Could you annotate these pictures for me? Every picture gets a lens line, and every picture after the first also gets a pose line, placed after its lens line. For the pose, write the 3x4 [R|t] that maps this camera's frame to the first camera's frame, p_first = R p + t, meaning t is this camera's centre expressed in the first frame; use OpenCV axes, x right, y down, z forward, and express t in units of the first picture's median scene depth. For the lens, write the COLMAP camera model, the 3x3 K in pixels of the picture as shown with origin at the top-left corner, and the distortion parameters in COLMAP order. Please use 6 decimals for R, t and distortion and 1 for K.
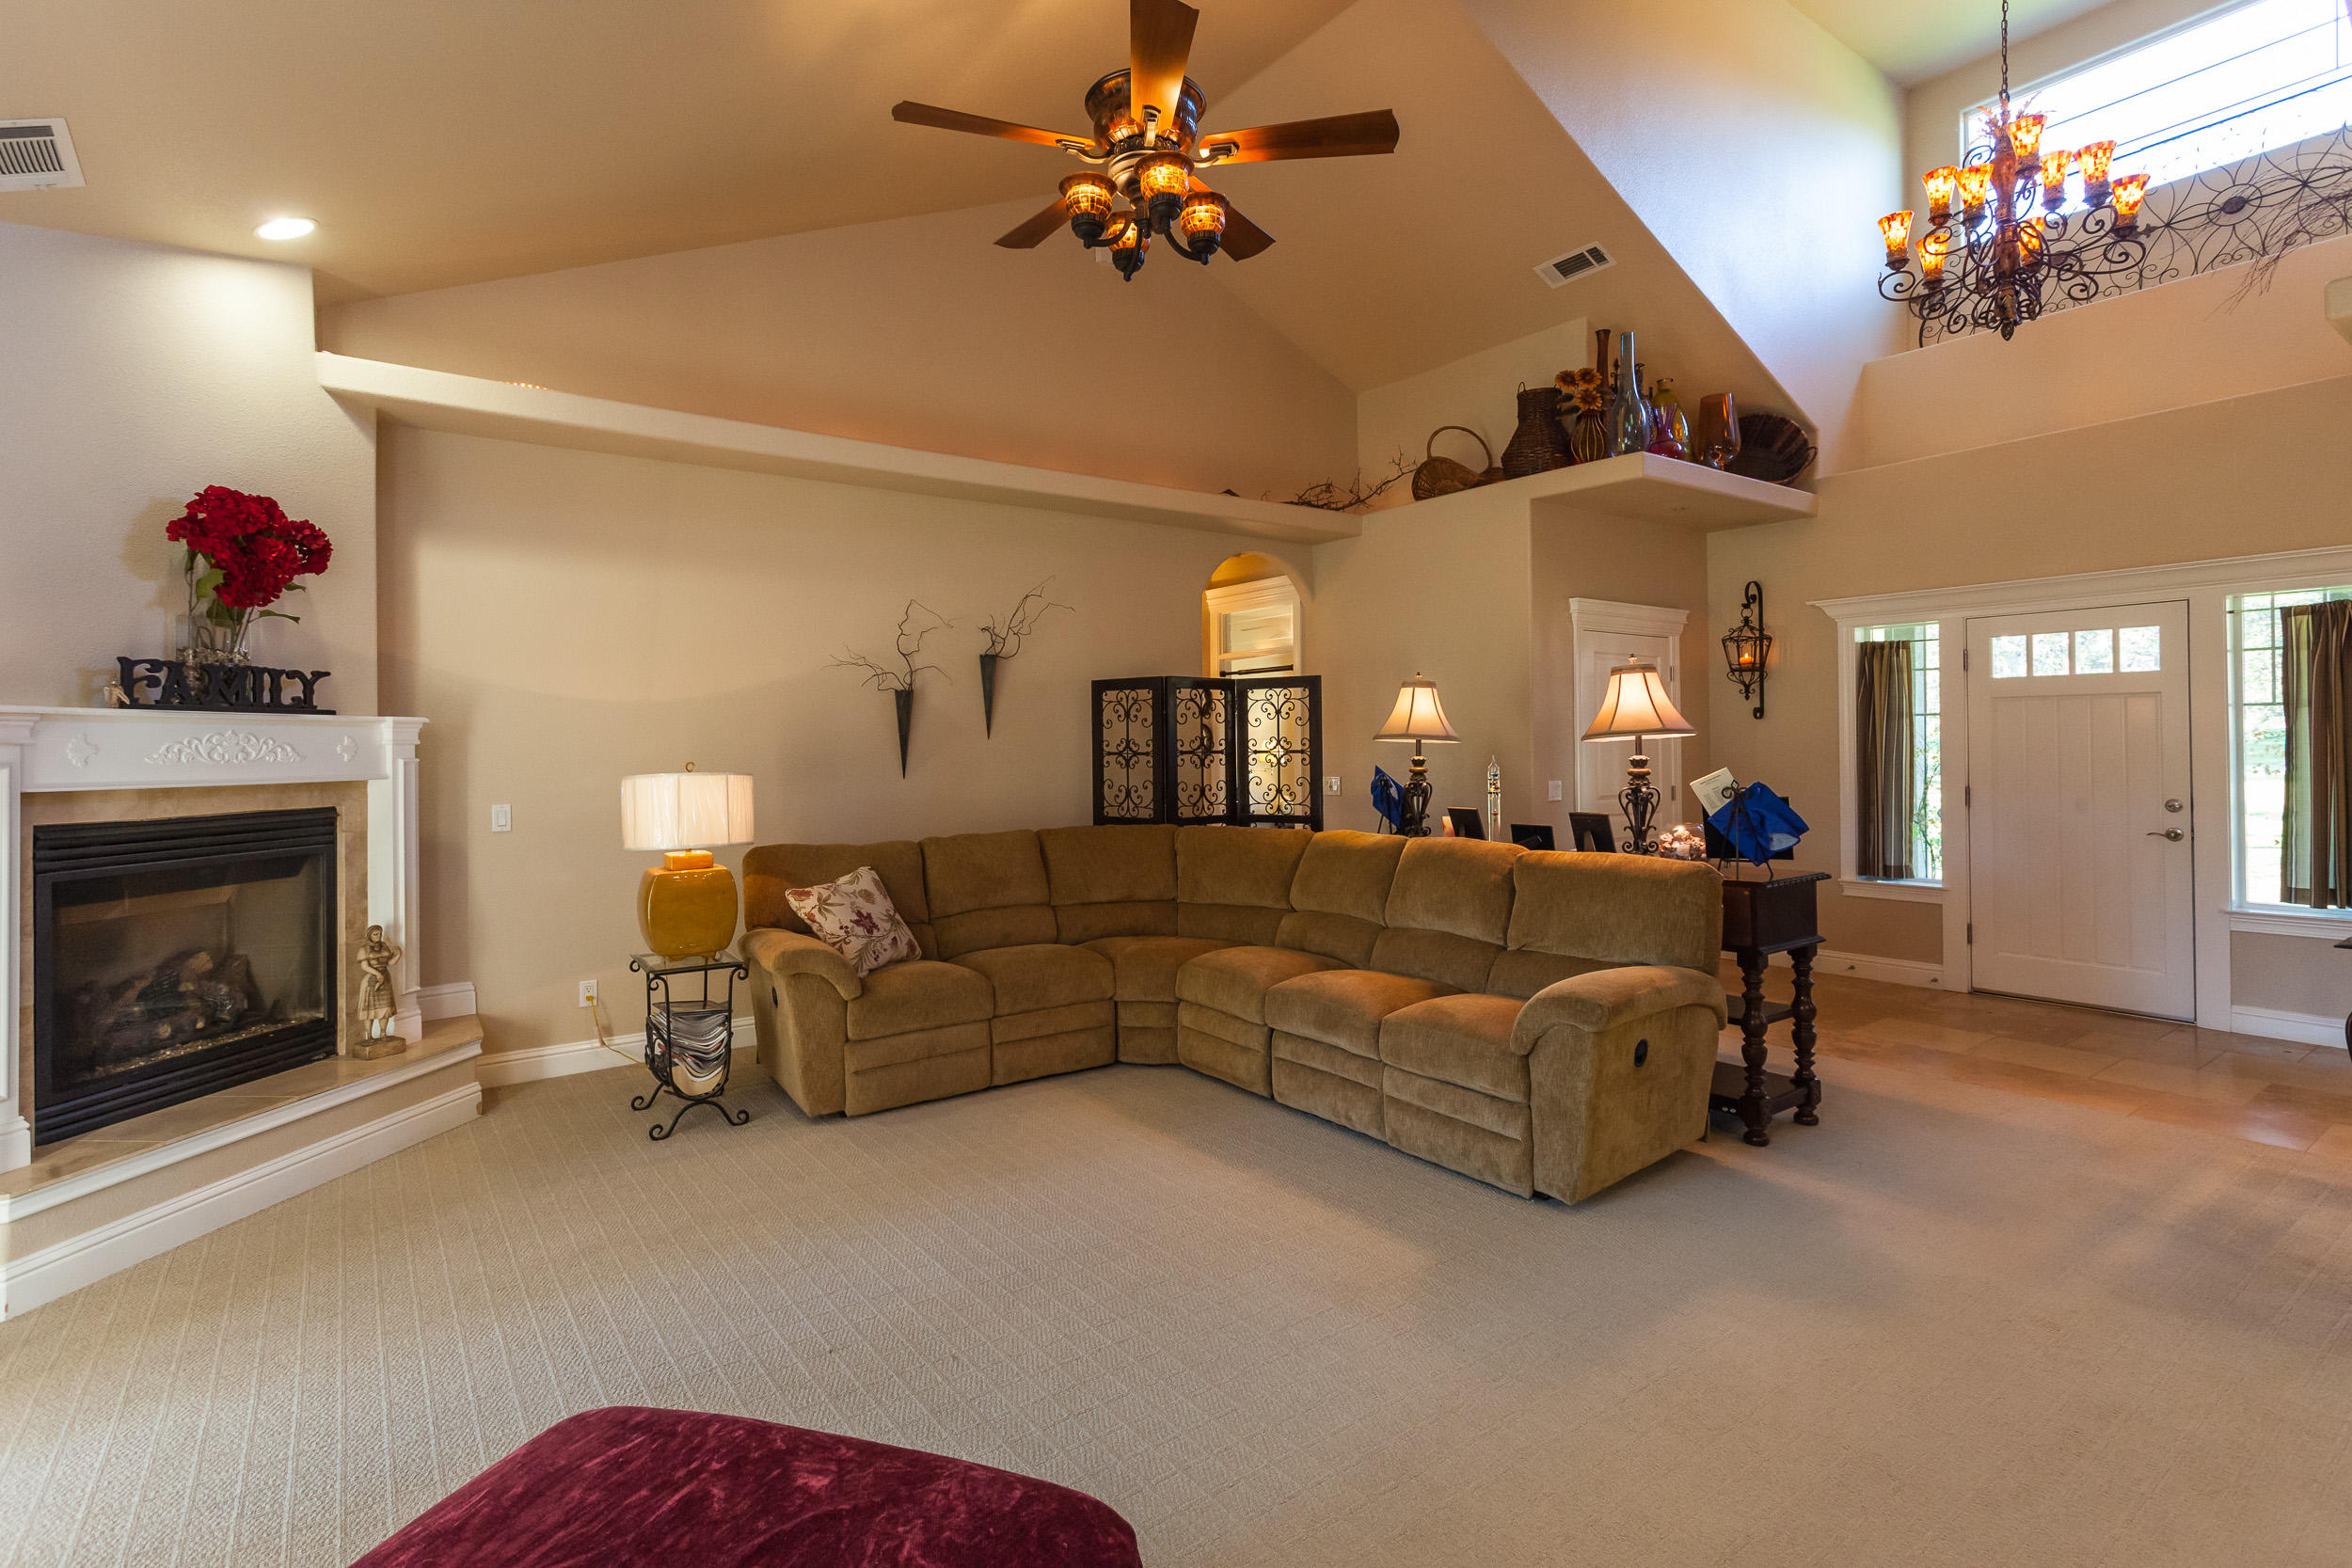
lens RADIAL K [[1105.6, 0, 1172.7], [0, 1105.6, 744.6], [0, 0, 1]] dist [0.000668, 0.000124]
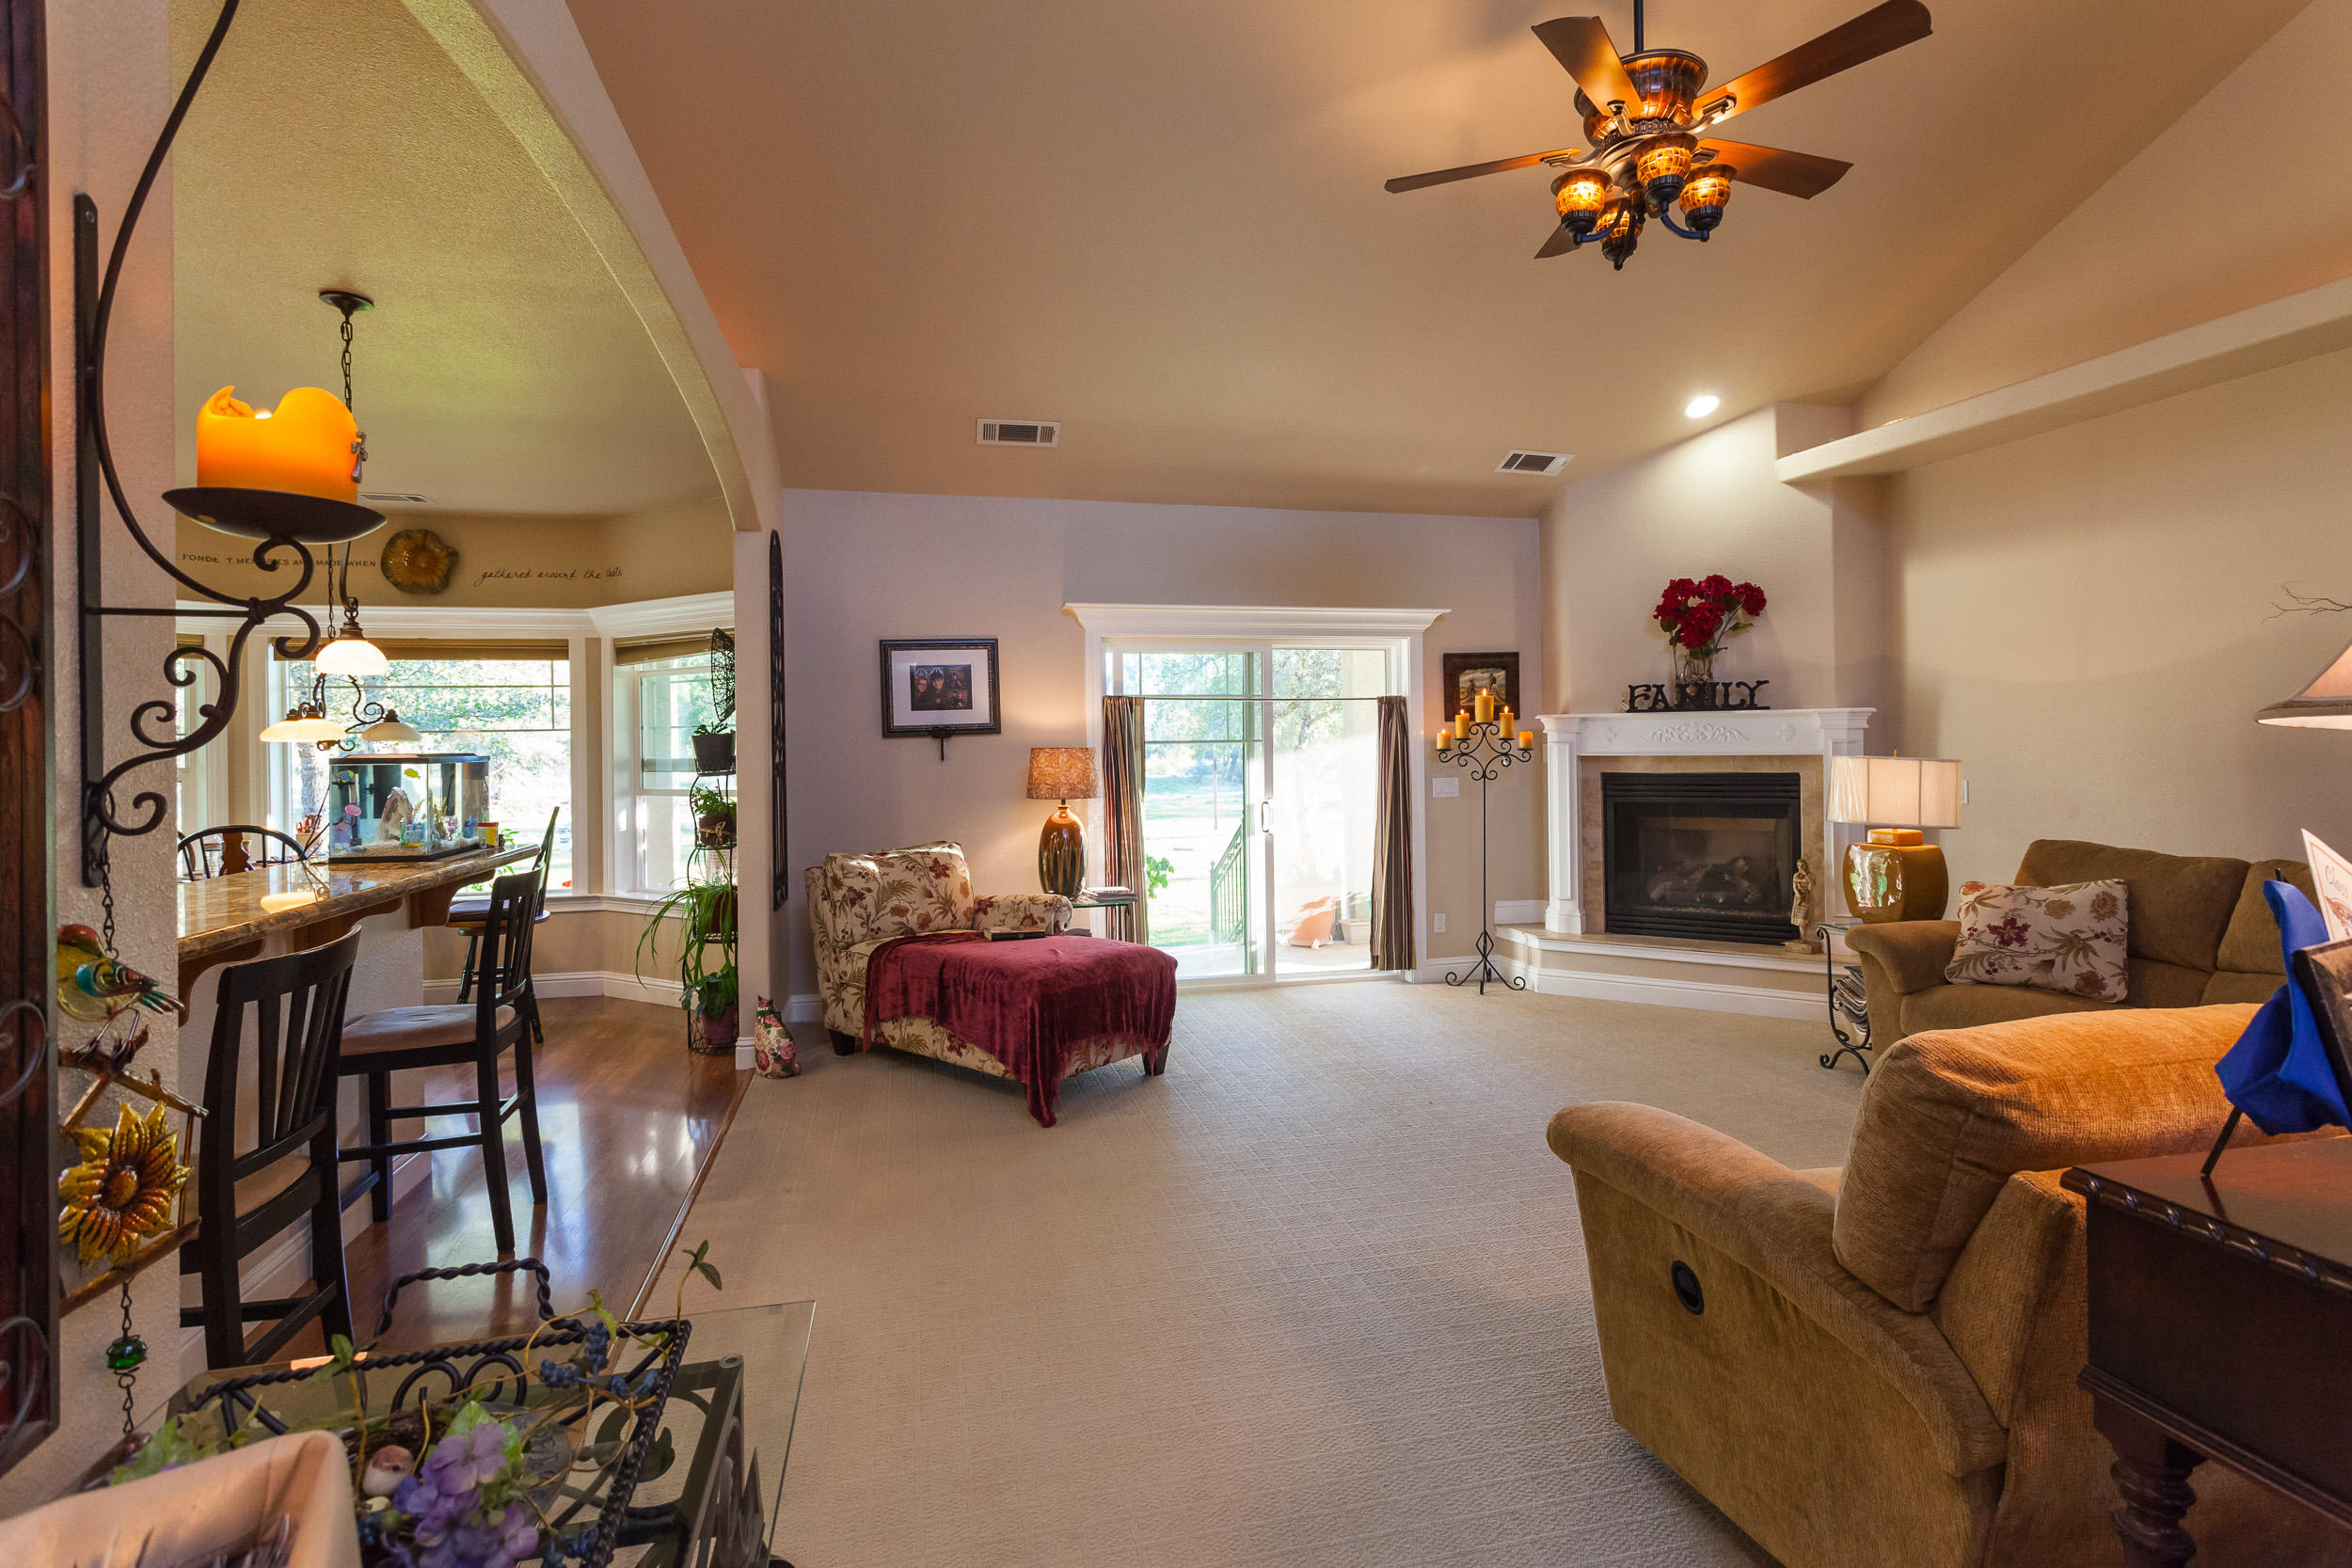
lens RADIAL K [[1105.6, 0, 1172.7], [0, 1105.6, 744.6], [0, 0, 1]] dist [0.000668, 0.000124]
pose [[-0.402169, 0.010553, -0.915504, 0.956570], [0.018161, 0.999829, 0.003547, 0.000651], [0.915385, -0.015200, -0.402292, 0.917652]]
